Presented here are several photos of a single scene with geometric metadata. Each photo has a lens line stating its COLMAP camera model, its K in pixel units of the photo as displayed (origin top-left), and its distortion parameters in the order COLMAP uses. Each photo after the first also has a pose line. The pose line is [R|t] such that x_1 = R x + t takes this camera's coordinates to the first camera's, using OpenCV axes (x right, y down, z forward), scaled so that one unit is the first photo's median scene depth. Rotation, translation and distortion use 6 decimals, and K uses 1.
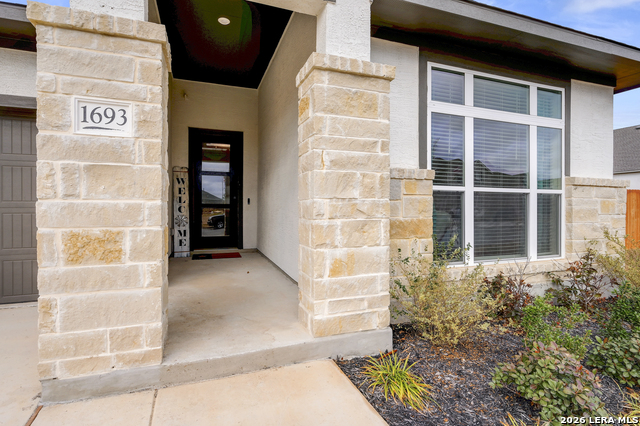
lens RADIAL K [[315.6, 0, 318.8], [0, 315.6, 206.9], [0, 0, 1]] dist [-0.000216, 0.000181]
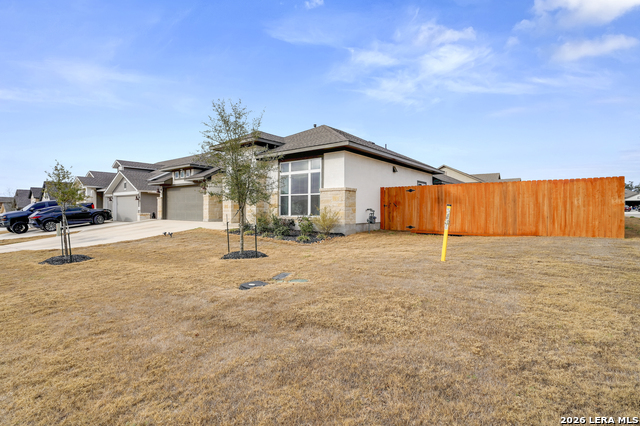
lens RADIAL K [[300.6, 0, 320.0], [0, 300.6, 213.0], [0, 0, 1]] dist [0.001070, 0.000056]
pose [[0.543662, 0.003919, -0.839295, 3.626321], [-0.005587, 0.999984, 0.001050, 0.147044], [0.839286, 0.004118, 0.543675, -0.588005]]
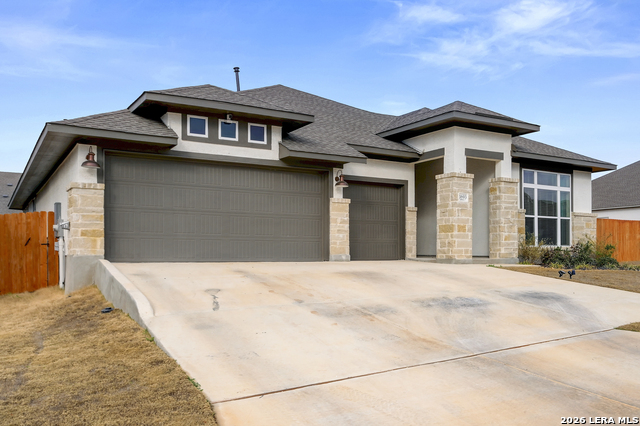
lens RADIAL K [[559.2, 0, 320.6], [0, 559.2, 232.2], [0, 0, 1]] dist [0.002543, 0.001046]
pose [[0.984441, 0.010846, 0.175383, -2.104411], [-0.005385, 0.999487, -0.031583, 0.230467], [-0.175635, 0.030147, 0.983994, -3.260124]]
